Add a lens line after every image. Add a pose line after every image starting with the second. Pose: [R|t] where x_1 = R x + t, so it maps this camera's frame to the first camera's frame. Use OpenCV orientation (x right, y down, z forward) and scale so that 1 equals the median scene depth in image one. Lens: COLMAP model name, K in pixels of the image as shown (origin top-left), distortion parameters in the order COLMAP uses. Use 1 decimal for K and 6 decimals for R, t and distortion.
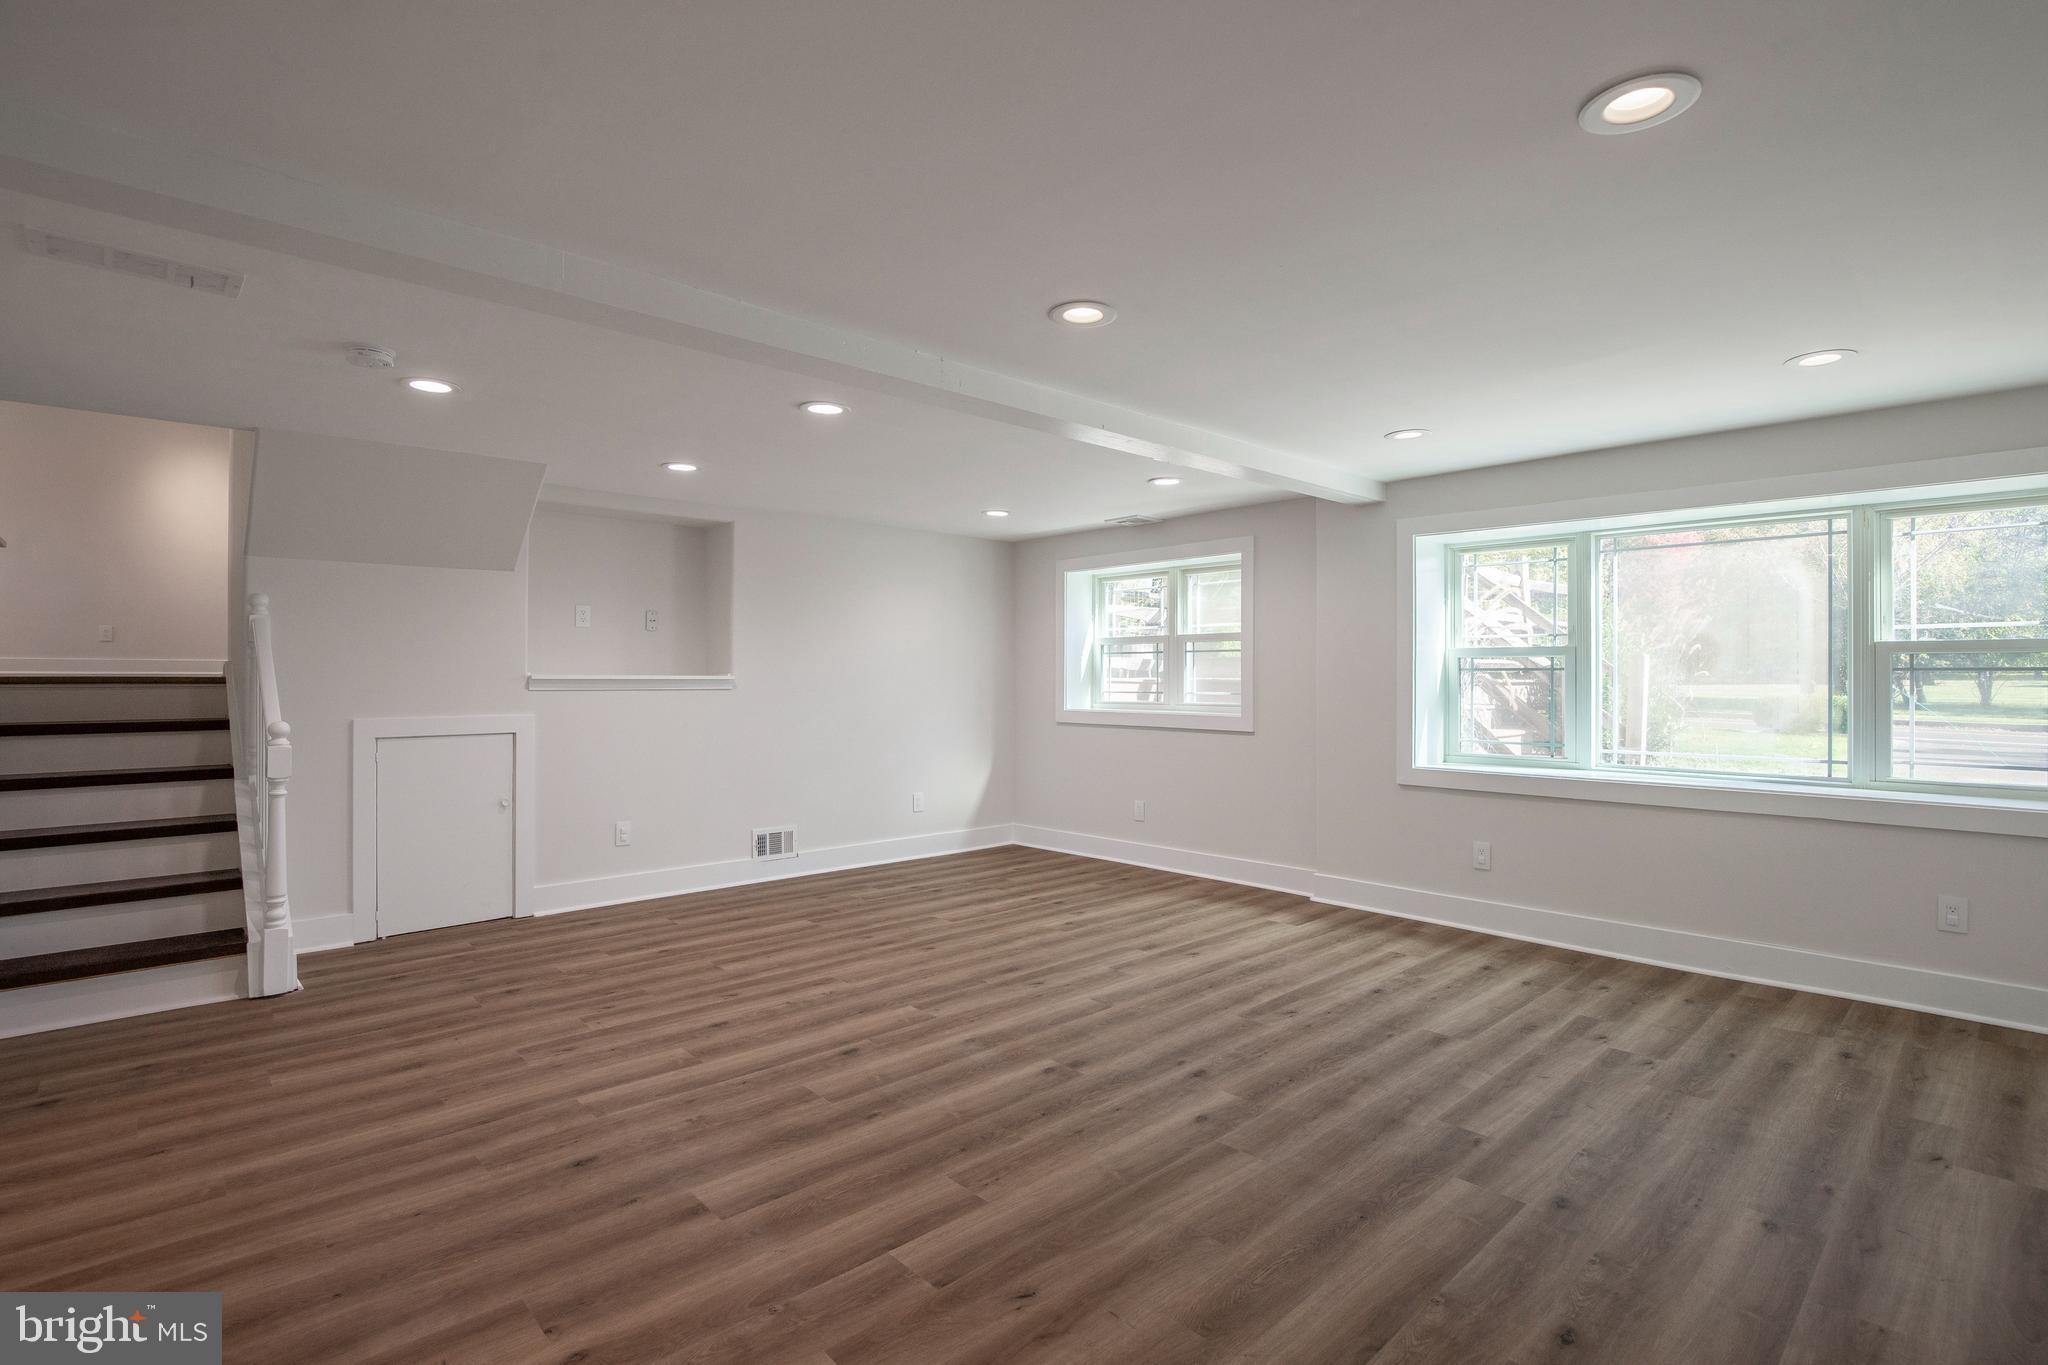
lens RADIAL K [[958.7, 0, 1030.9], [0, 958.7, 677.7], [0, 0, 1]] dist [-0.027421, 0.001651]
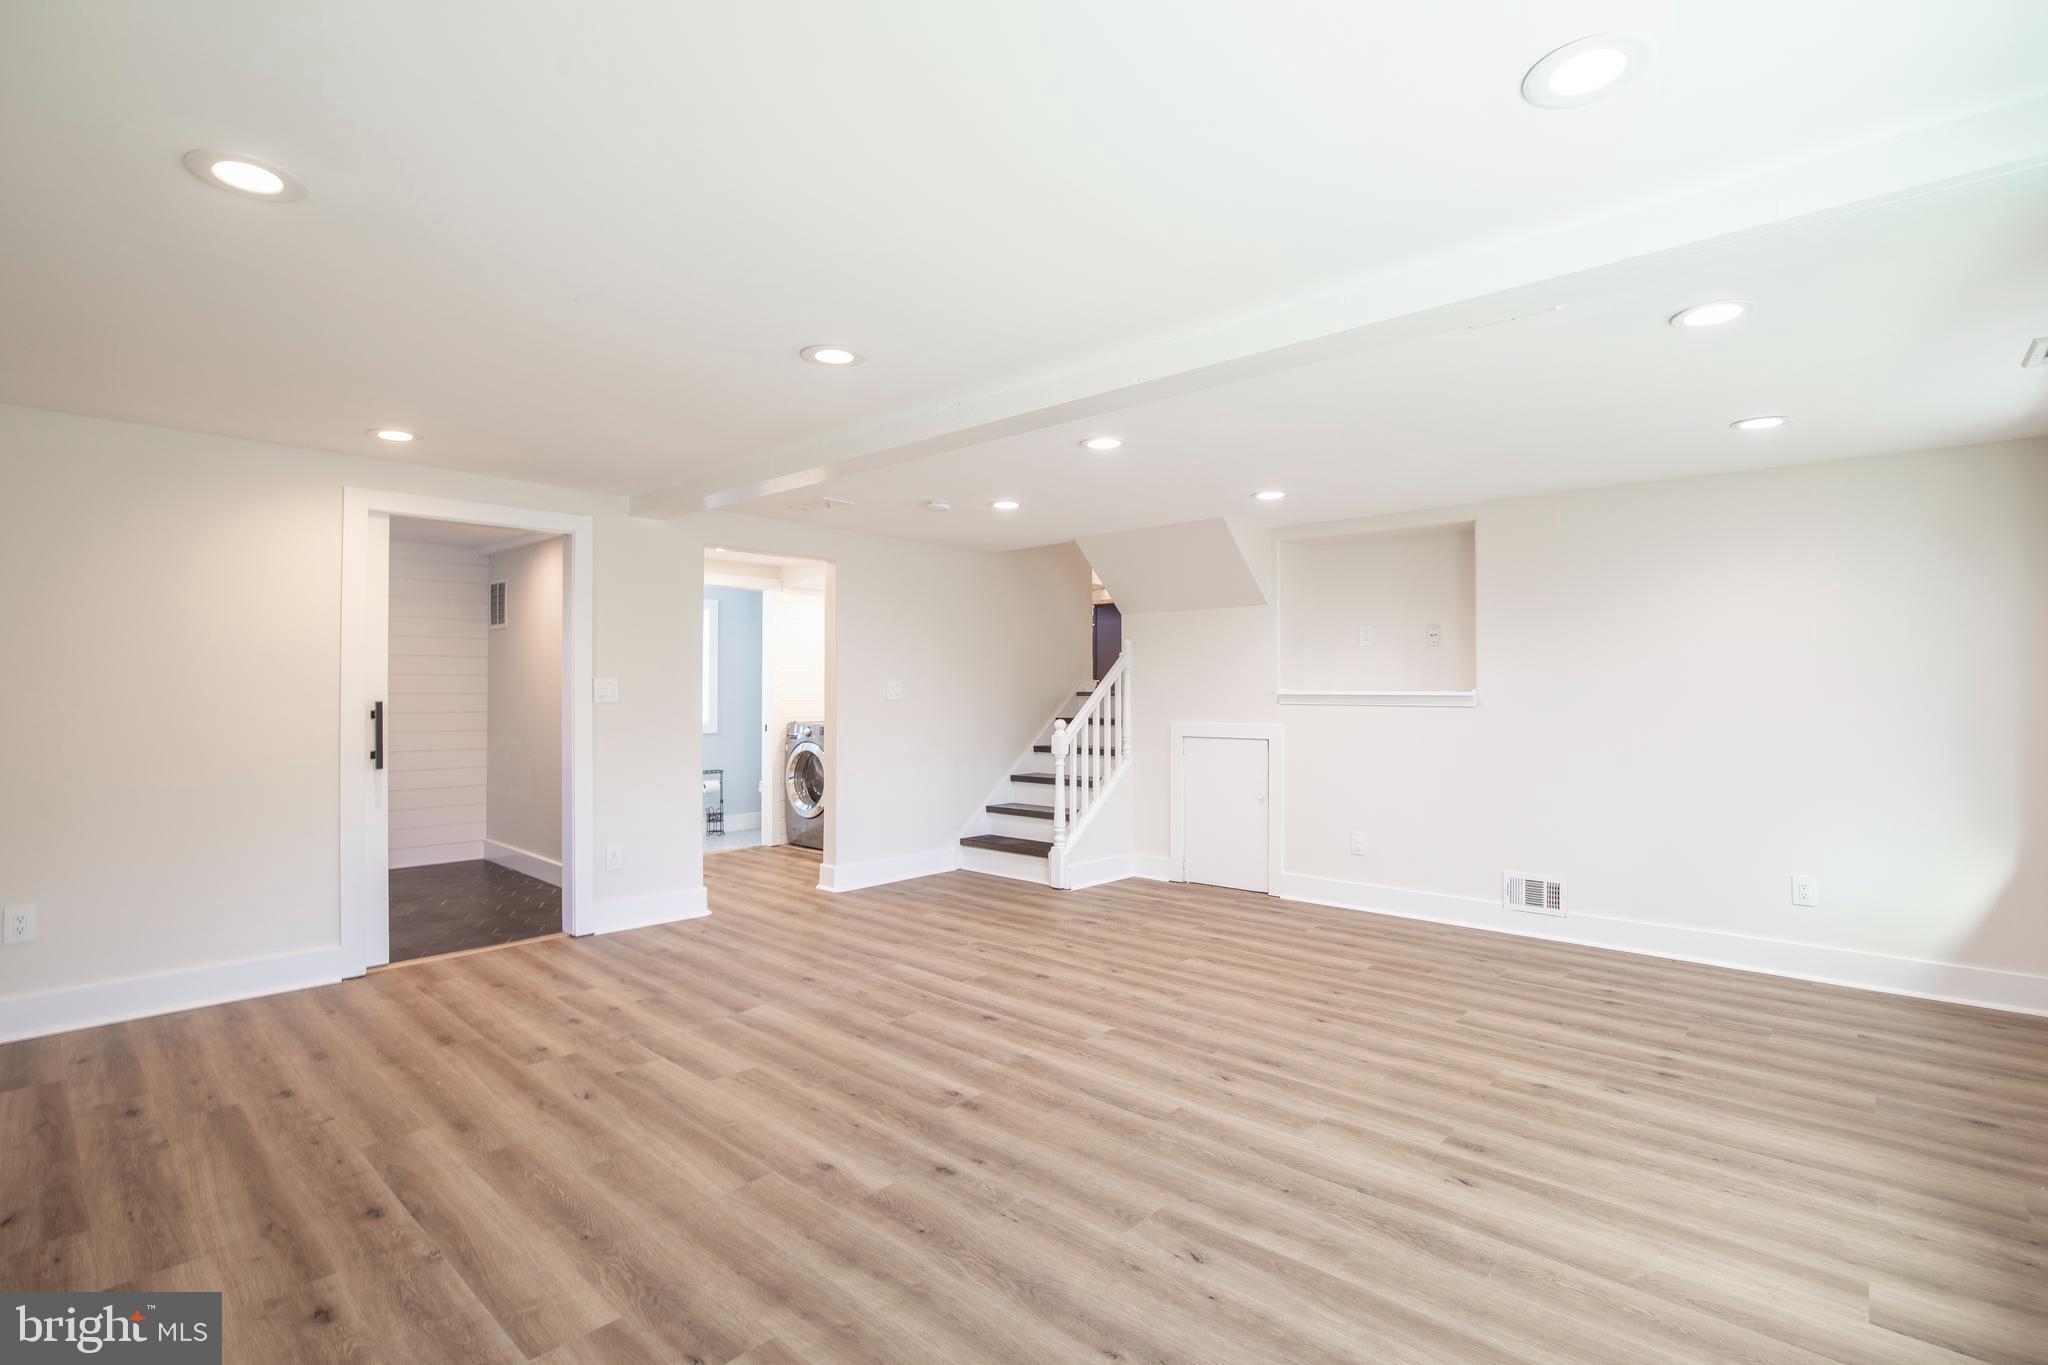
lens RADIAL K [[958.7, 0, 1075.7], [0, 958.7, 681.6], [0, 0, 1]] dist [-0.027421, 0.001651]
pose [[0.110405, -0.010378, -0.993833, 0.856925], [-0.001414, 0.999943, -0.010599, -0.001671], [0.993886, 0.002575, 0.110384, 0.860403]]
